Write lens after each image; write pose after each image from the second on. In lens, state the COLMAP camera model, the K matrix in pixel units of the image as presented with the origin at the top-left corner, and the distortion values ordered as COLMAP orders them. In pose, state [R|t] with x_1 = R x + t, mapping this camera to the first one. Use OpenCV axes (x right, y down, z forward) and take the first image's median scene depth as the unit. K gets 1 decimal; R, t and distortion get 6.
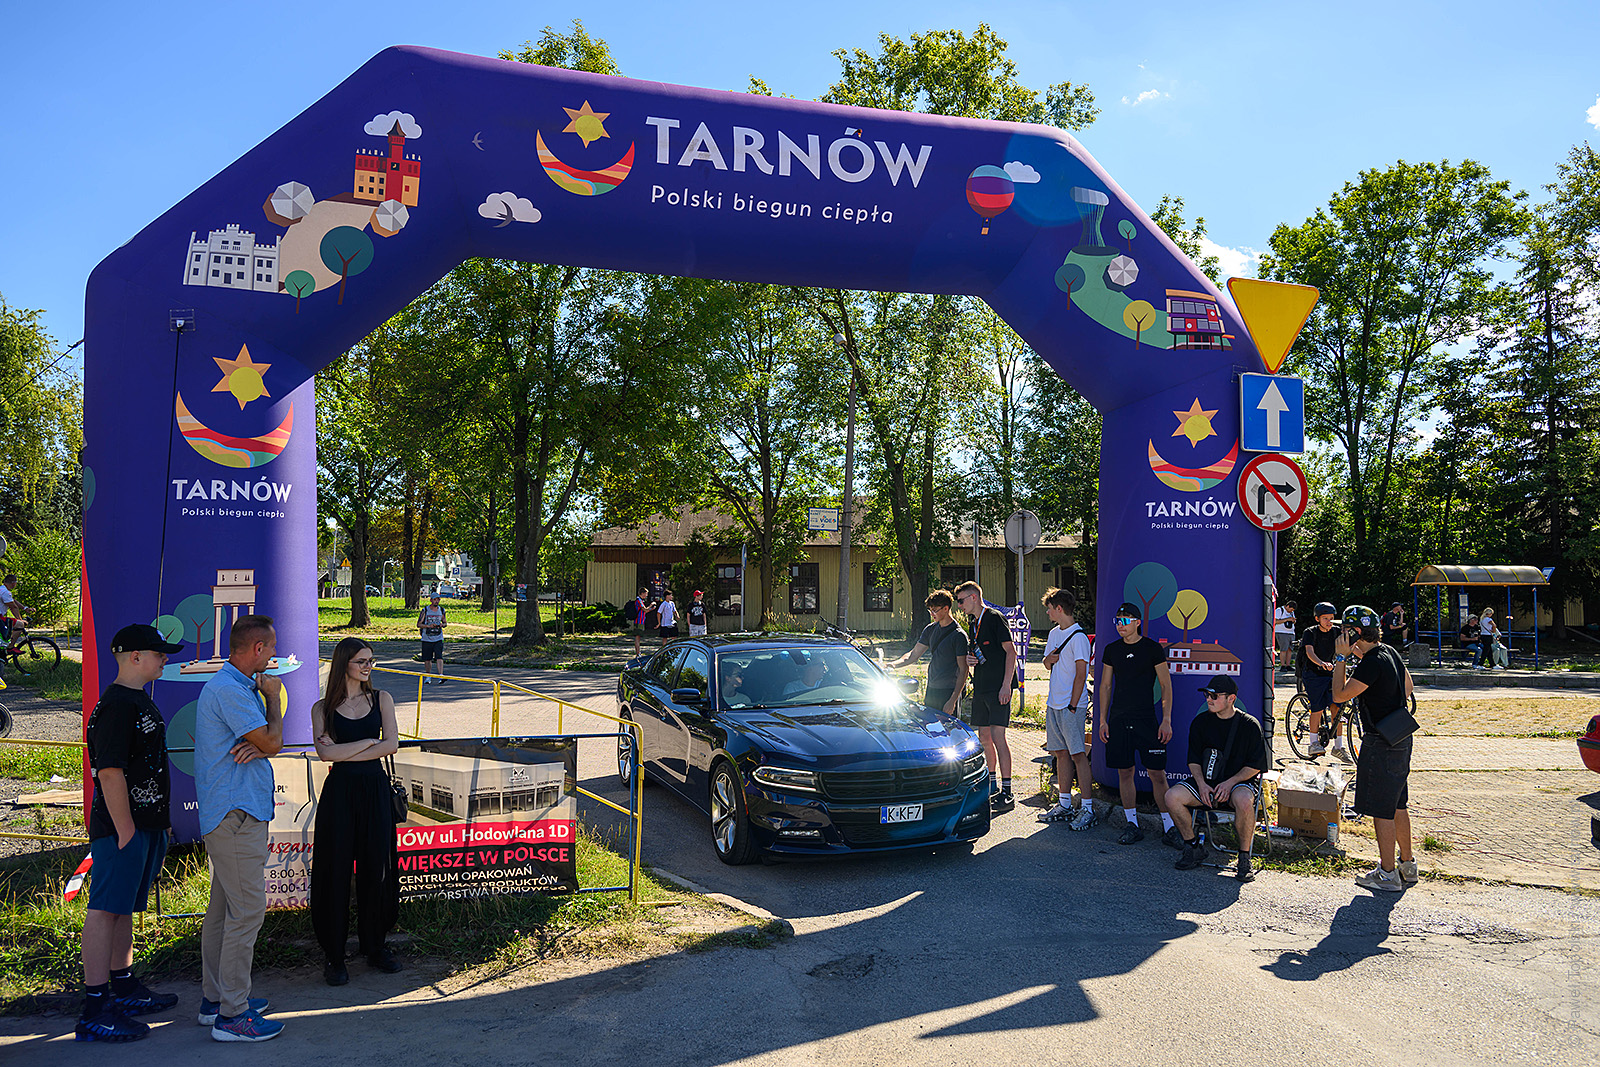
lens RADIAL K [[1220.5, 0, 805.2], [0, 1220.5, 531.6], [0, 0, 1]] dist [0.030339, -0.022774]
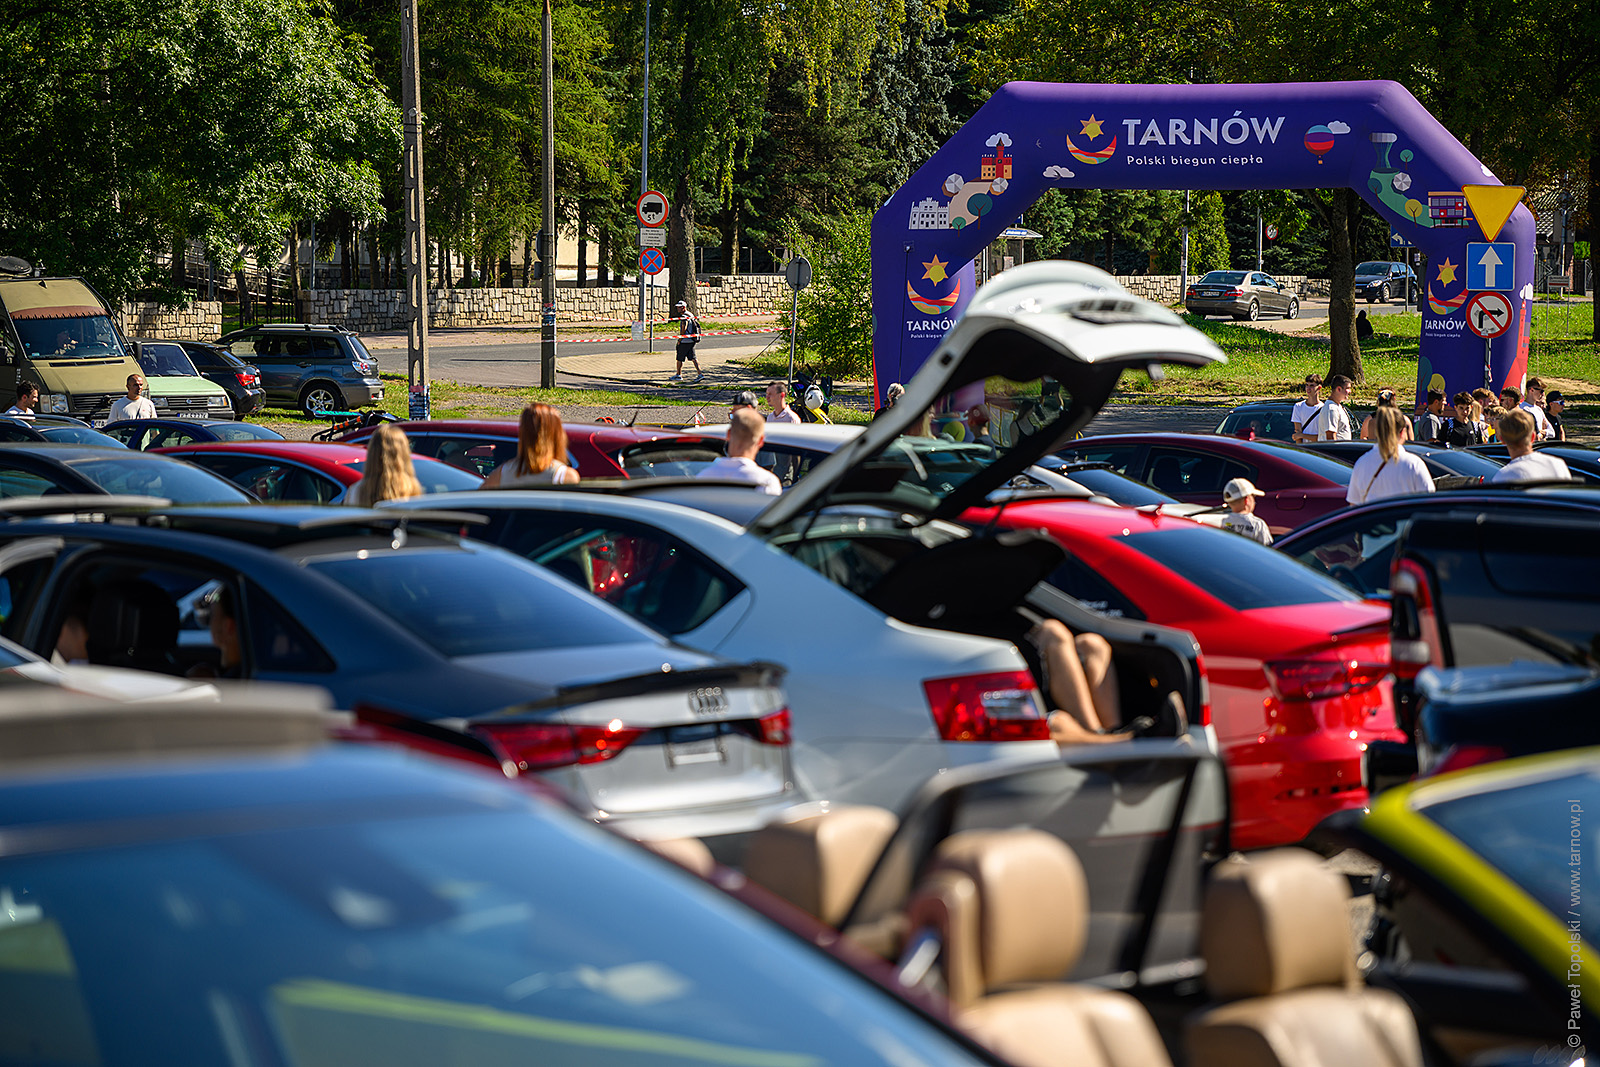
lens RADIAL K [[5638.8, 0, 801.4], [0, 5638.8, 537.0], [0, 0, 1]] dist [0.079356, 0.000000]
pose [[0.846647, 0.024855, -0.531575, 3.932118], [0.031363, 0.994842, 0.096469, -0.535783], [0.531230, -0.098347, 0.841500, -6.381588]]
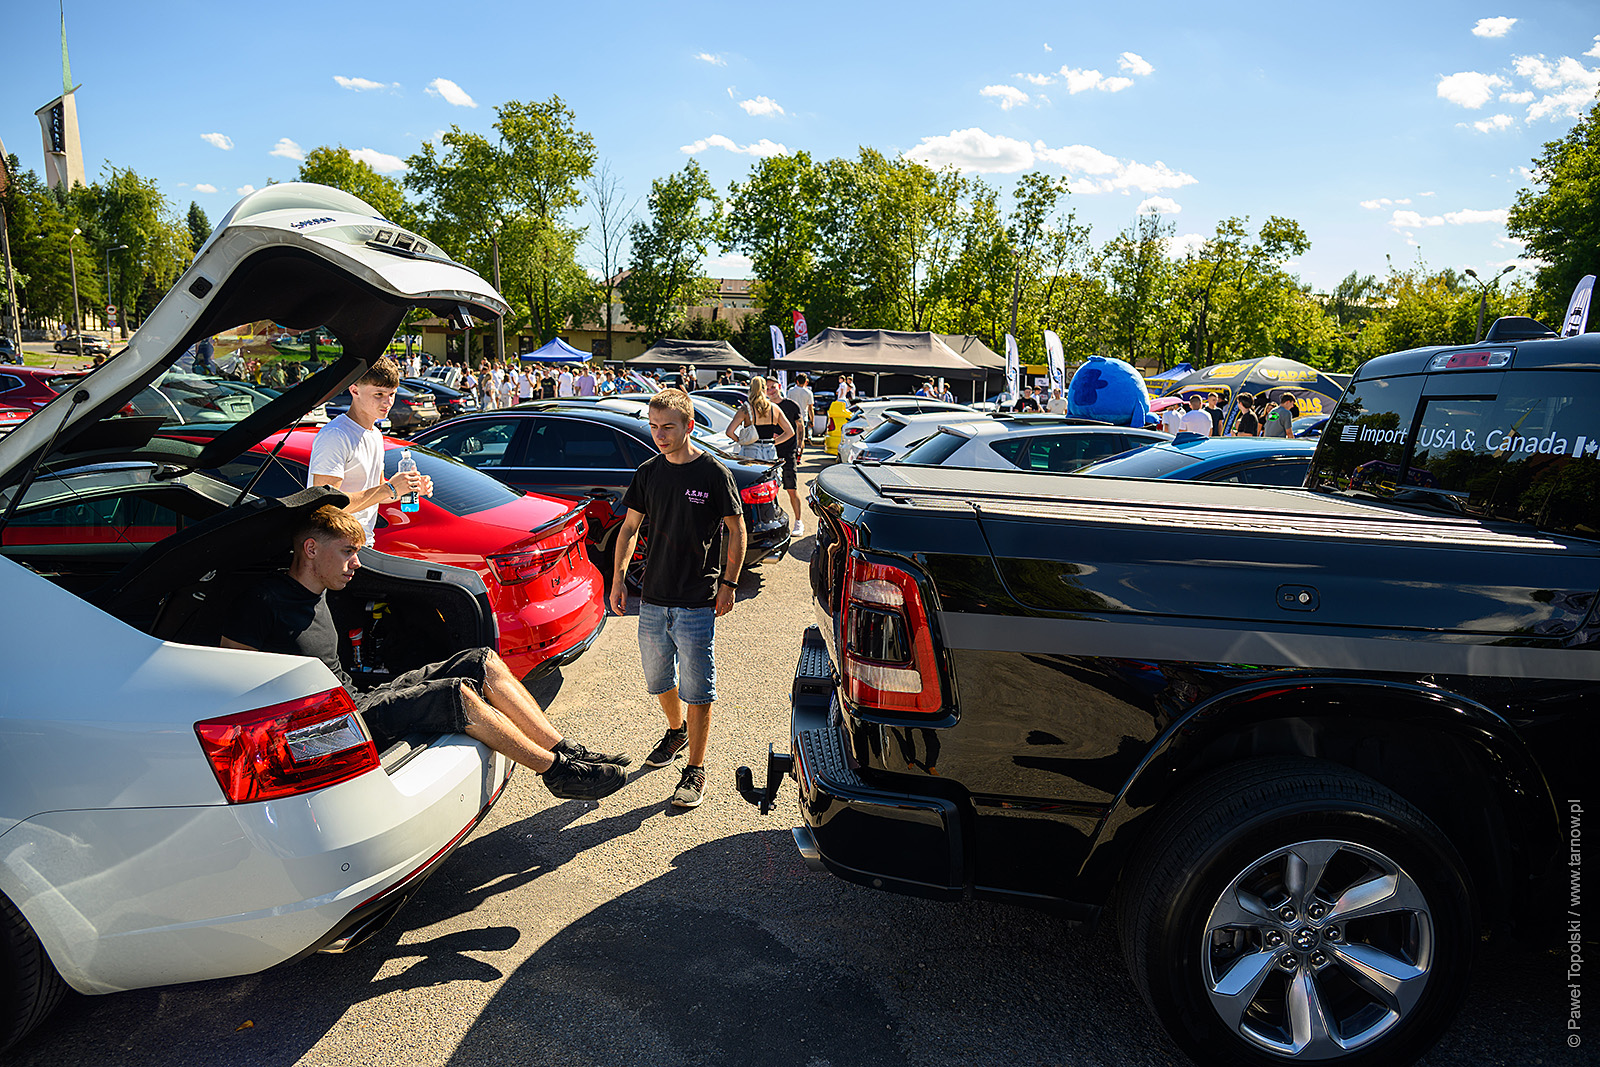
lens RADIAL K [[1066.4, 0, 795.6], [0, 1066.4, 542.3], [0, 0, 1]] dist [0.007465, -0.008458]
pose [[0.998997, 0.033971, -0.029181, 3.059280], [-0.026238, 0.972037, 0.233355, -0.405332], [0.036292, -0.232356, 0.971954, -4.917499]]
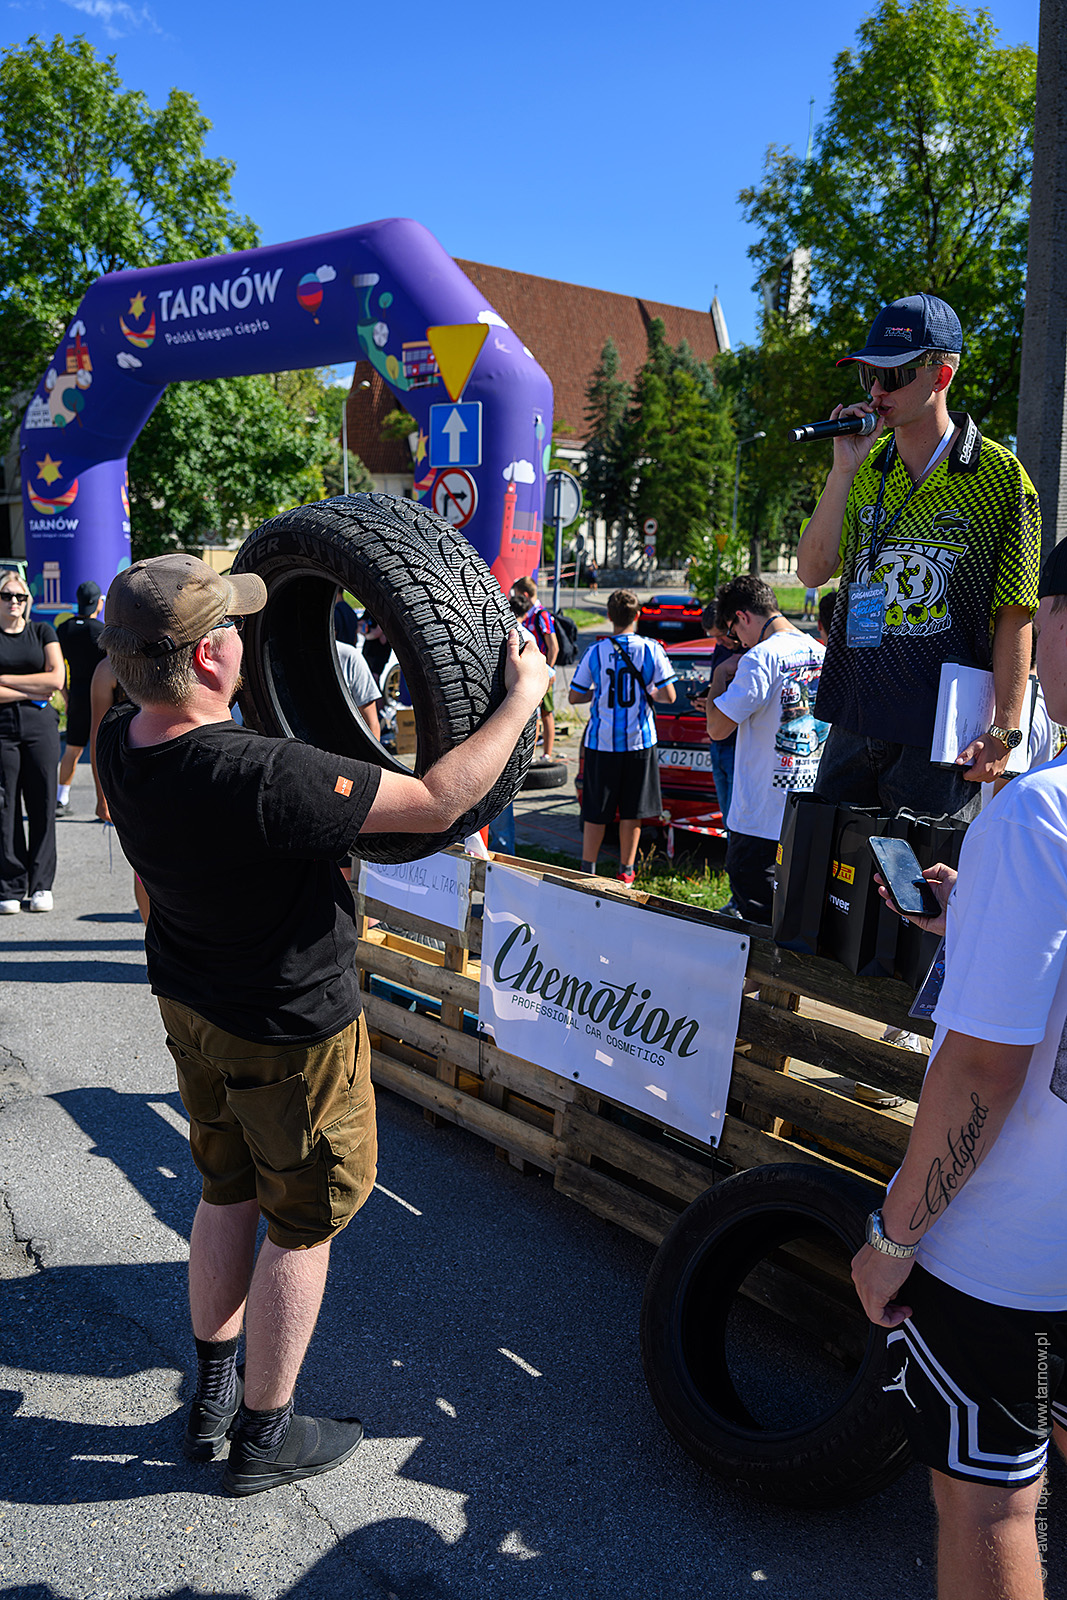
lens RADIAL K [[1293.4, 0, 523.6], [0, 1293.4, 808.2], [0, 0, 1]] dist [0.016324, -0.001593]
pose [[0.597828, 0.147407, -0.787955, 1.669182], [0.031165, 0.977931, 0.206593, 0.007458], [0.801018, -0.148064, 0.580040, 0.238269]]
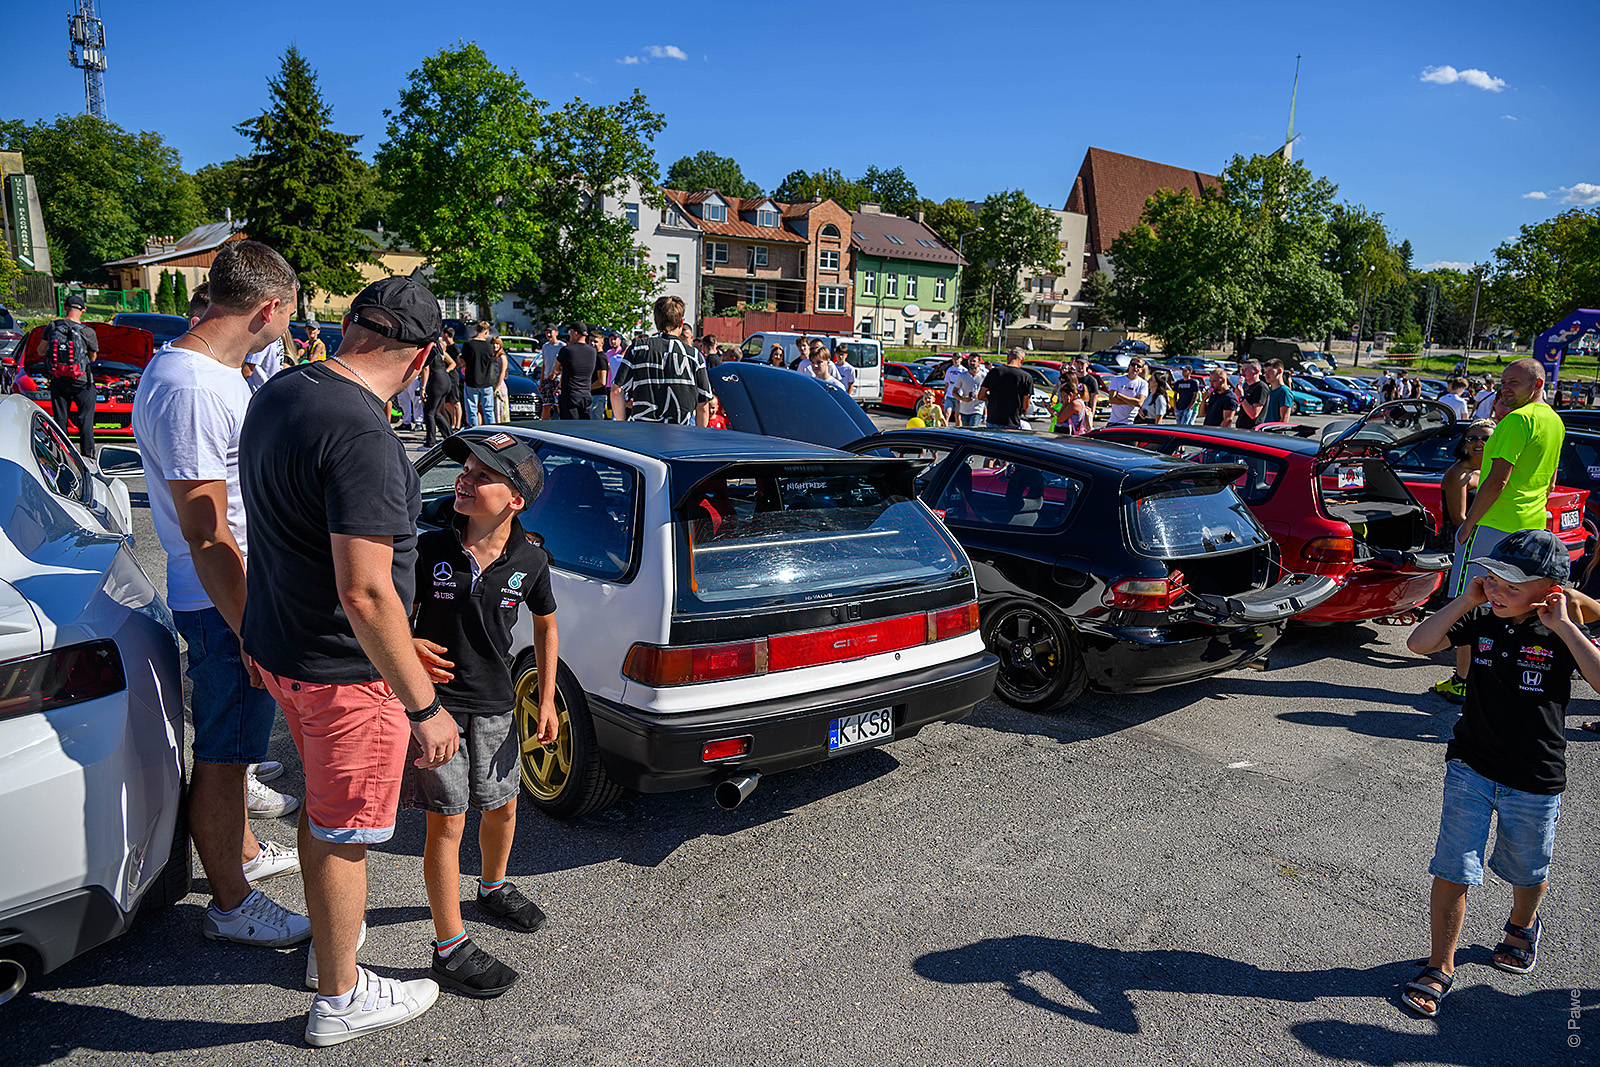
lens RADIAL K [[1066.4, 0, 806.1], [0, 1066.4, 533.8], [0, 0, 1]] dist [0.007465, -0.008458]
pose [[0.611950, 0.181543, -0.769779, 2.266586], [0.007328, 0.971956, 0.235049, -0.642851], [0.790862, -0.149479, 0.593458, -7.519389]]
